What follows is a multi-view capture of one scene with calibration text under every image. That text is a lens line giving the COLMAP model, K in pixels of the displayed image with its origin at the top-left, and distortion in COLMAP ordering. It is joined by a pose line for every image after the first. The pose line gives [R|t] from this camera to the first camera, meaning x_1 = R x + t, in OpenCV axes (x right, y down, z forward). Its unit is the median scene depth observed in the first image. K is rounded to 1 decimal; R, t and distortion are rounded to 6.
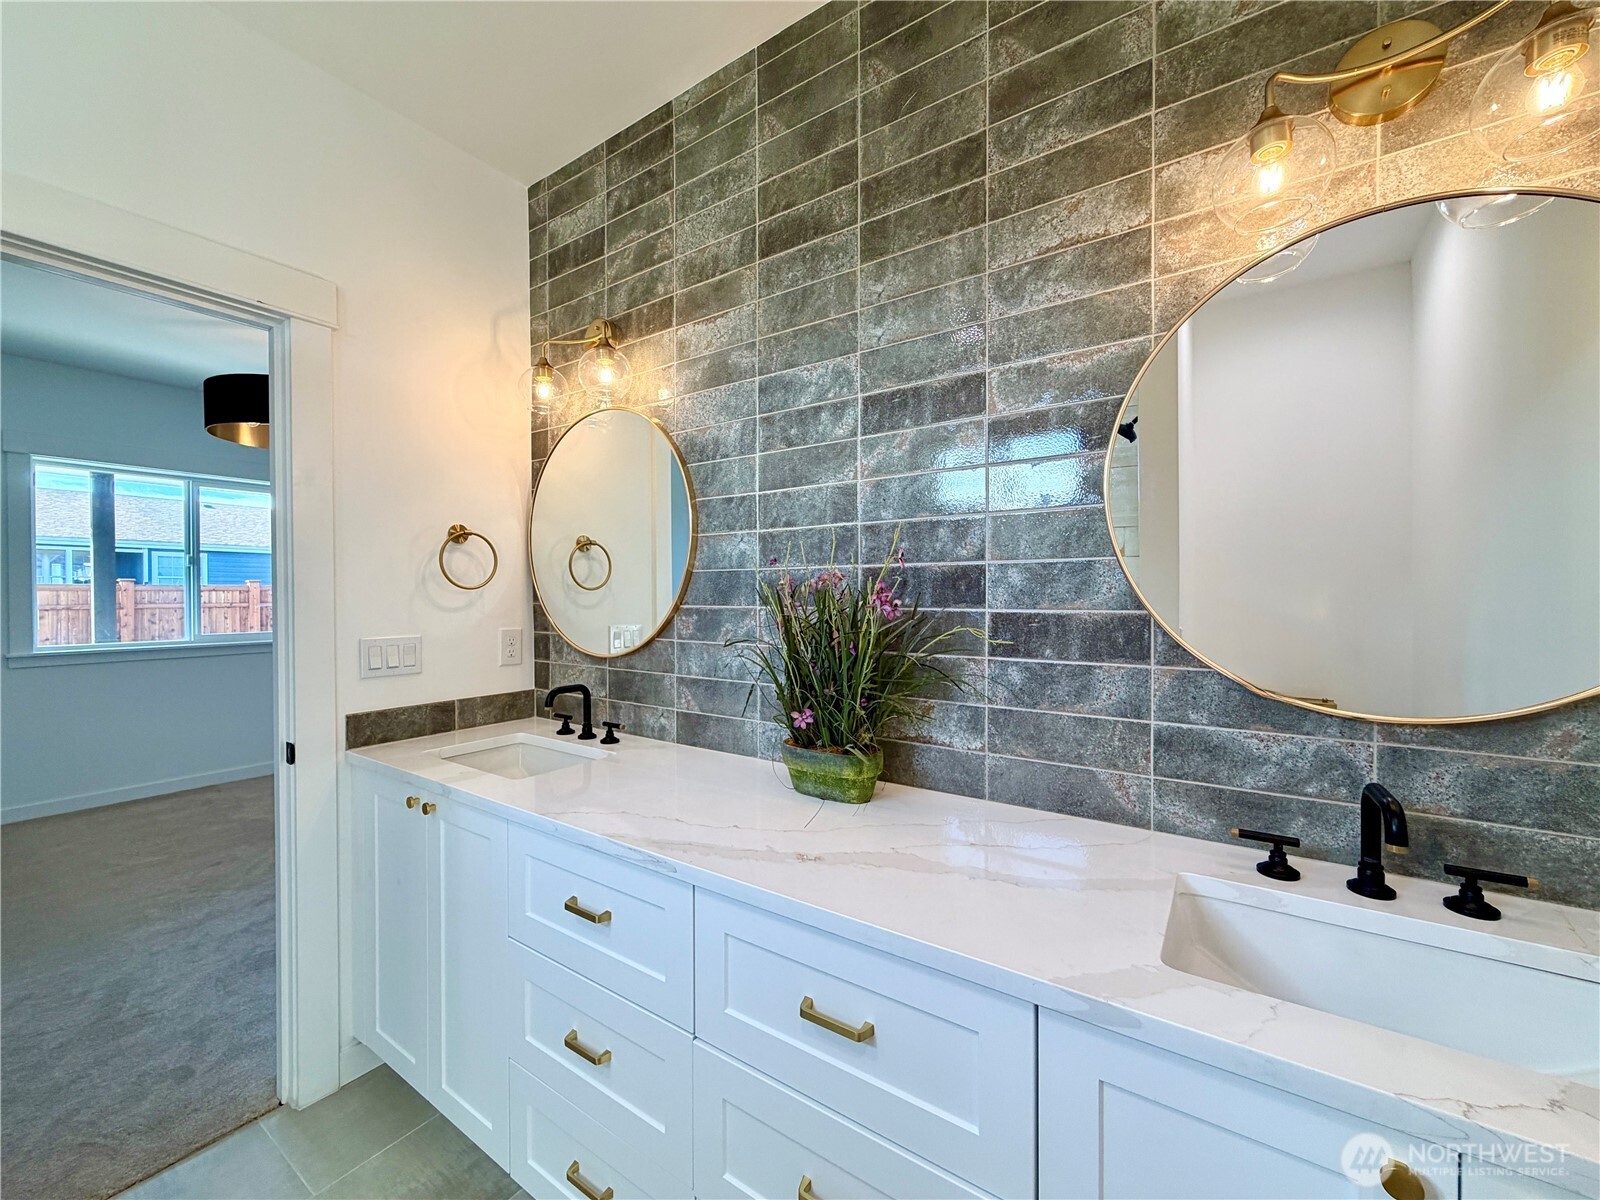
lens RADIAL K [[637.5, 0, 795.7], [0, 637.5, 597.8], [0, 0, 1]] dist [0.002276, -0.000144]
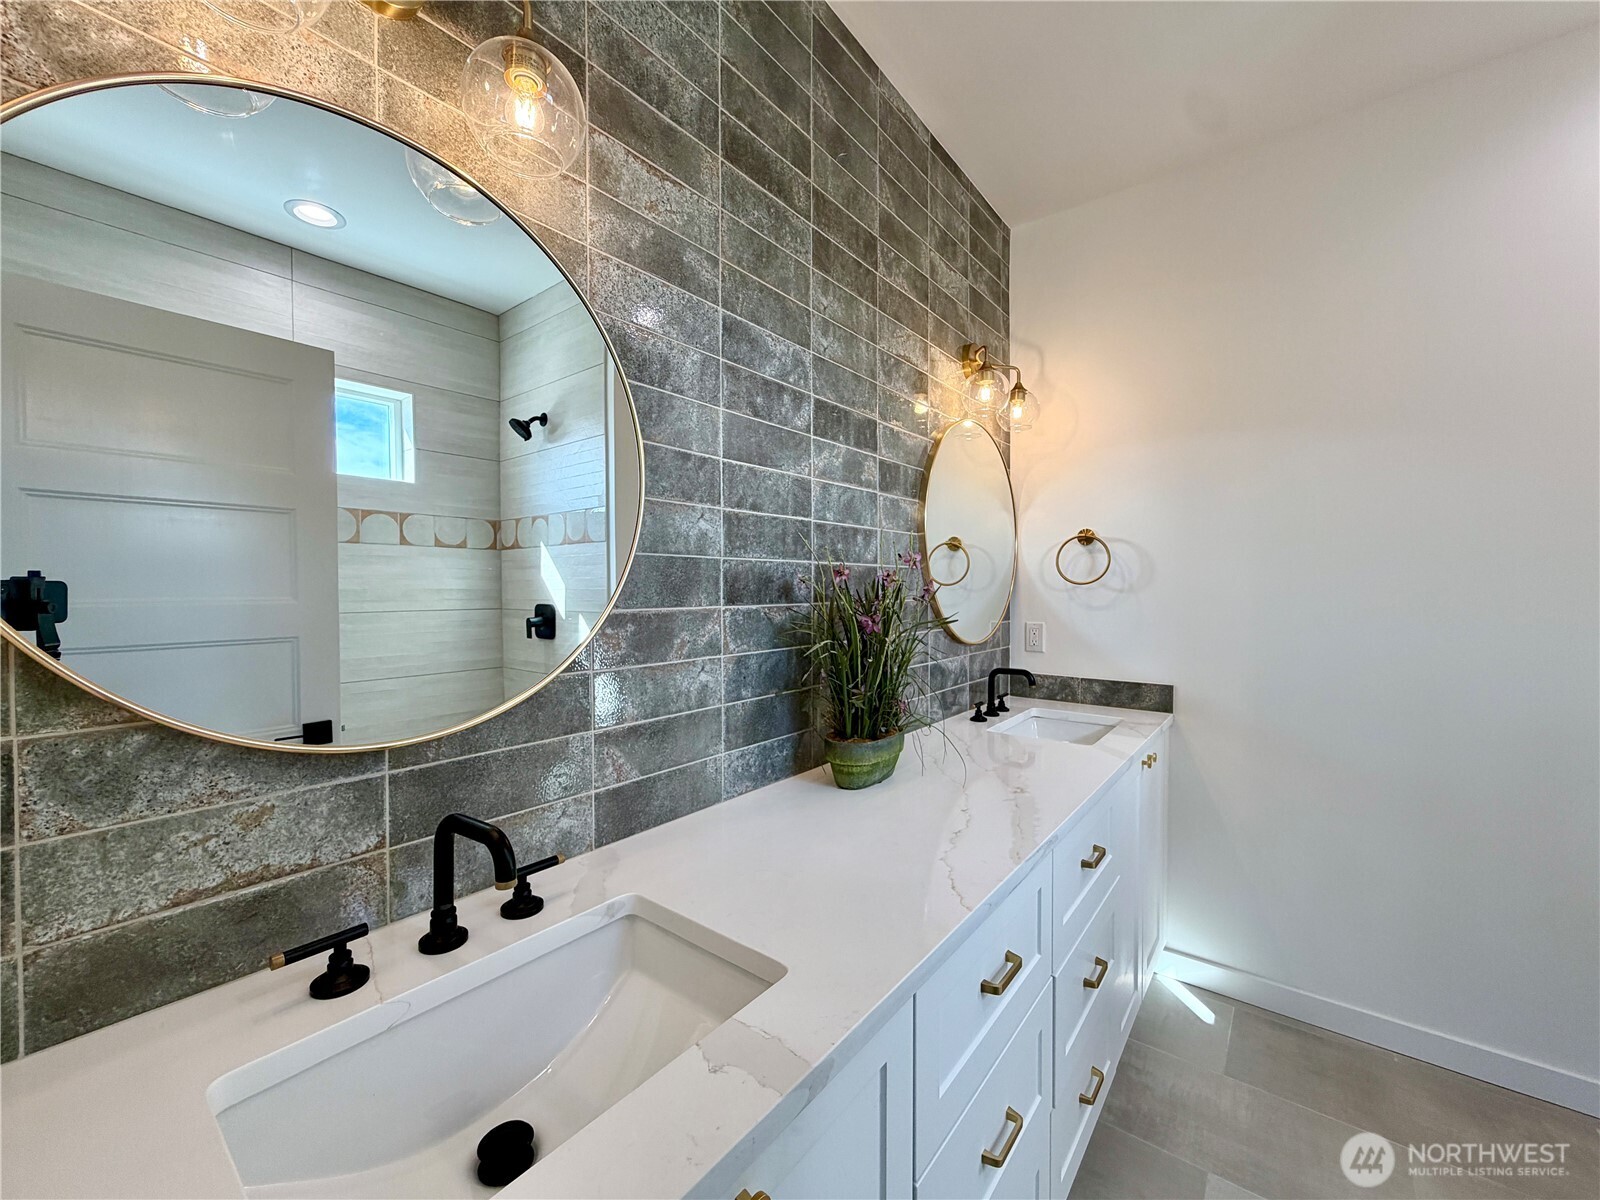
lens RADIAL K [[637.5, 0, 795.3], [0, 637.5, 598.9], [0, 0, 1]] dist [0.002276, -0.000144]
pose [[0.068743, -0.016359, 0.997500, -0.868463], [0.008152, 0.999841, 0.015836, -0.007083], [-0.997601, 0.007043, 0.068866, 0.903602]]
